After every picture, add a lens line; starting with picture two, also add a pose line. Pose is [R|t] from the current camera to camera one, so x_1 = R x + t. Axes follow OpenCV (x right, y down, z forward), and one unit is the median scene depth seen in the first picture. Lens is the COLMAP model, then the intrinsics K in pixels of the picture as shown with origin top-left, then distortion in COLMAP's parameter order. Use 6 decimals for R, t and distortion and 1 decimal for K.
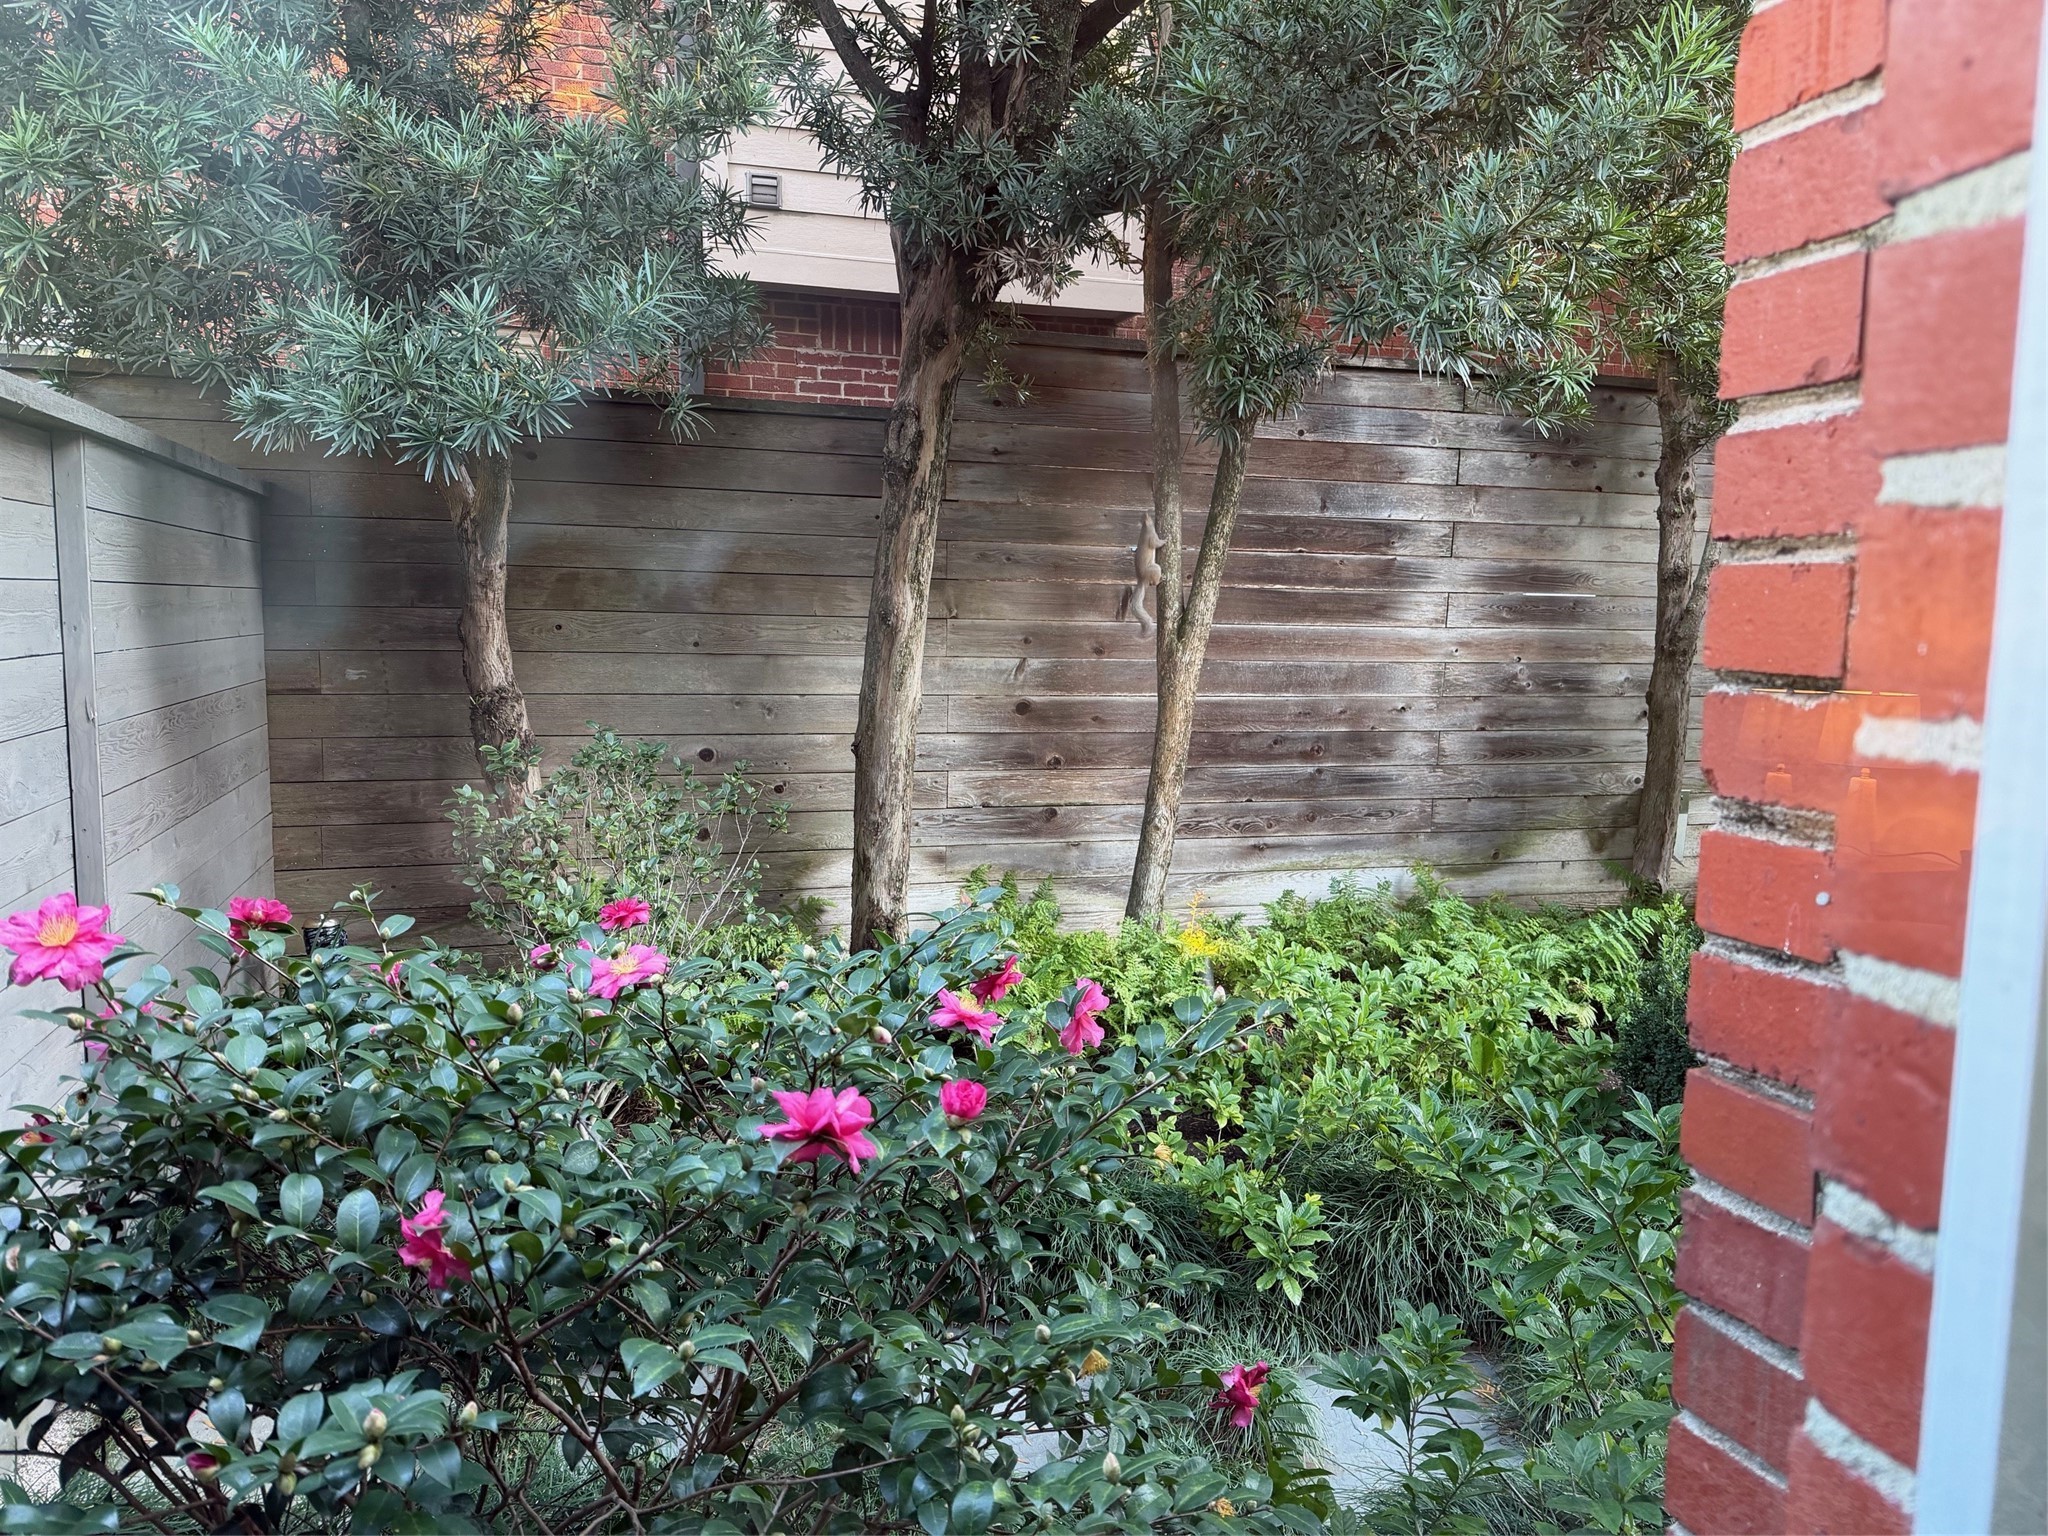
lens RADIAL K [[1466.7, 0, 1026.6], [0, 1466.7, 772.1], [0, 0, 1]] dist [-0.029829, -0.001464]
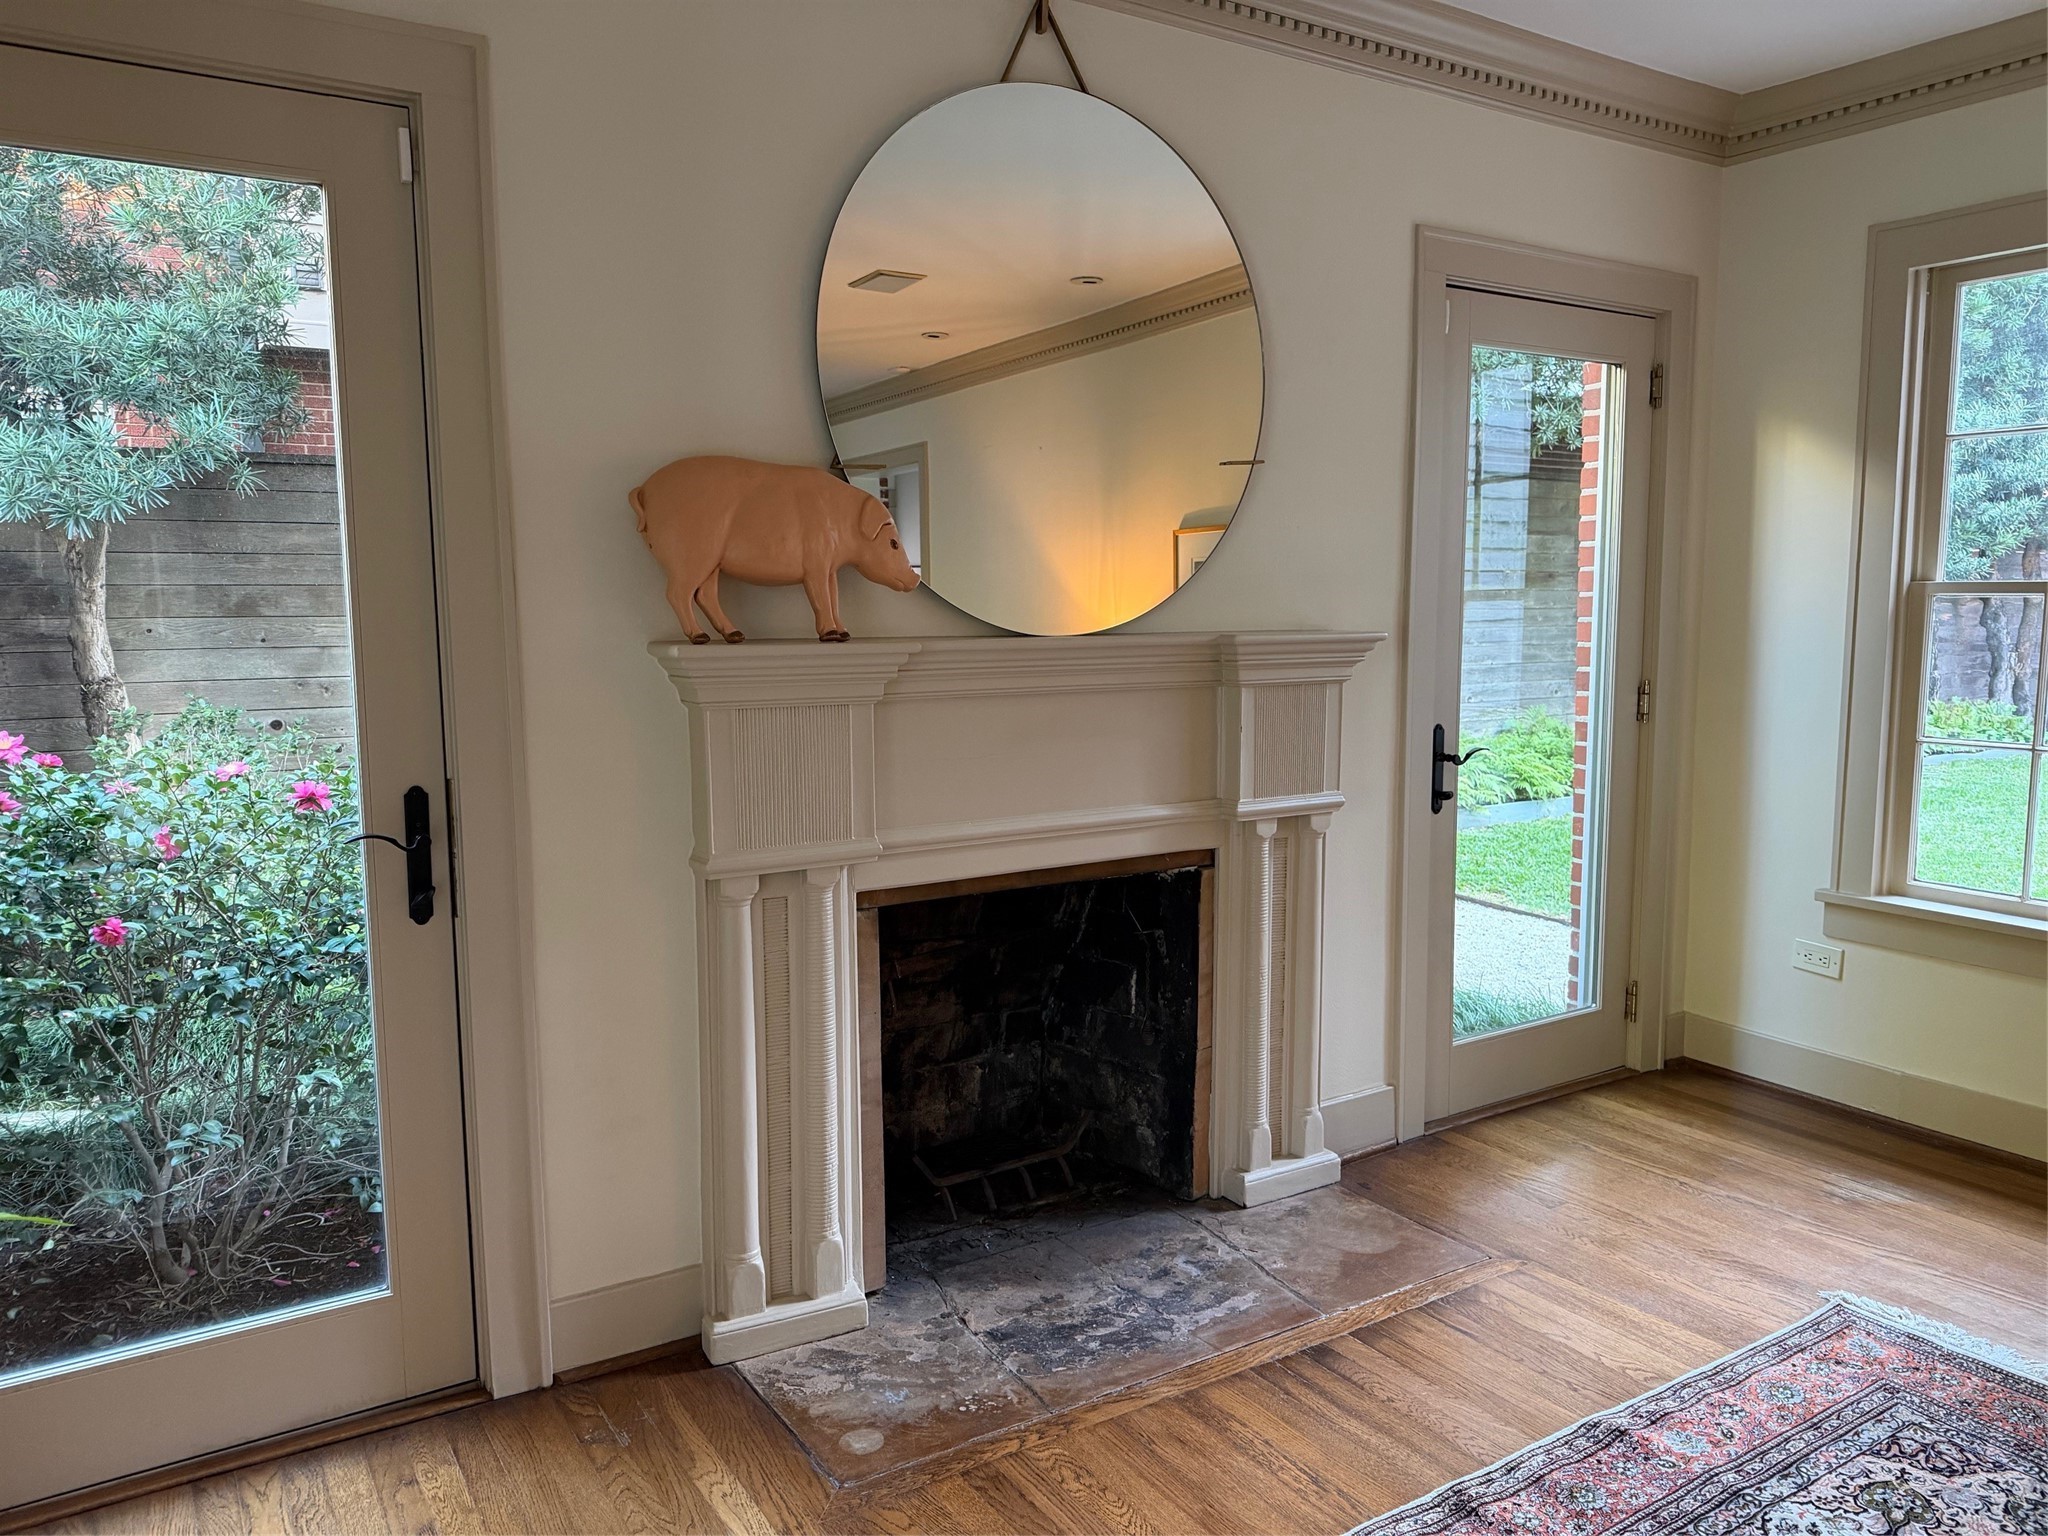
lens RADIAL K [[1466.7, 0, 1021.9], [0, 1466.7, 762.0], [0, 0, 1]] dist [-0.029829, -0.001464]
pose [[0.967550, -0.051151, 0.247447, 0.115851], [0.050694, 0.998680, 0.008222, 0.050195], [-0.247541, 0.004589, 0.968867, -0.481660]]
